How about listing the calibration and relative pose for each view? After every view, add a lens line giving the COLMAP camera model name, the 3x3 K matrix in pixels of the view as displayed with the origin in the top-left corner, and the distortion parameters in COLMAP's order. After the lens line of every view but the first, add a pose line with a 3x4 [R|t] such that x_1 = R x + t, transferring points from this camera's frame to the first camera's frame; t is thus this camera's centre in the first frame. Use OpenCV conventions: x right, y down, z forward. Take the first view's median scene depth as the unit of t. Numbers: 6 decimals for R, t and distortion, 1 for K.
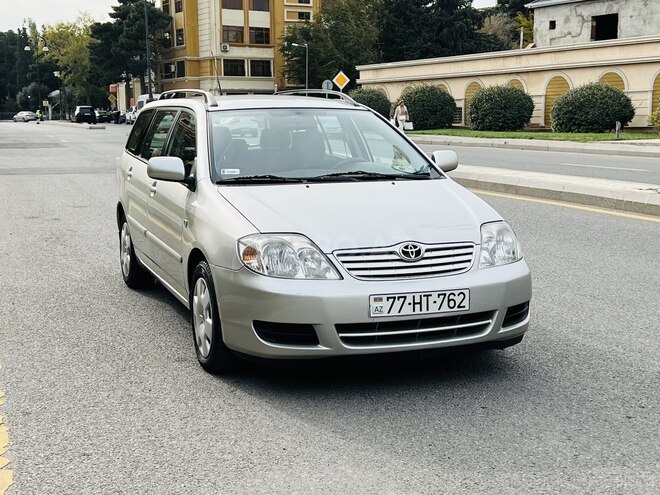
lens RADIAL K [[975.0, 0, 329.1], [0, 975.0, 248.9], [0, 0, 1]] dist [0.093714, 0.000000]
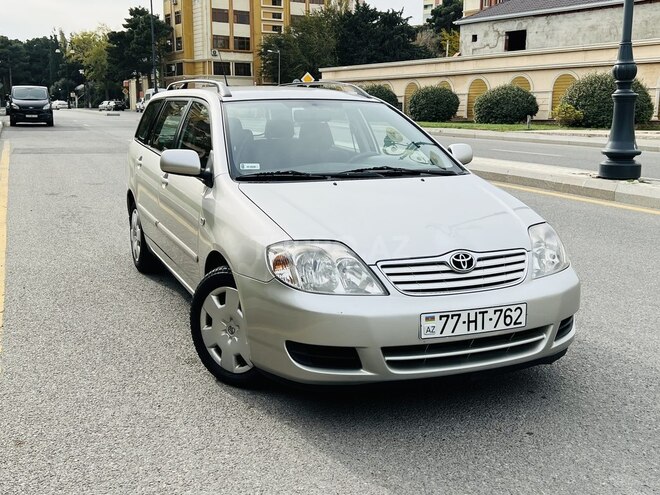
lens RADIAL K [[738.8, 0, 332.1], [0, 738.8, 248.1], [0, 0, 1]] dist [0.041289, 0.000000]
pose [[0.998631, 0.002910, 0.052225, -0.061133], [-0.005622, 0.998640, 0.051841, -0.038123], [-0.052003, -0.052064, 0.997289, 0.293726]]
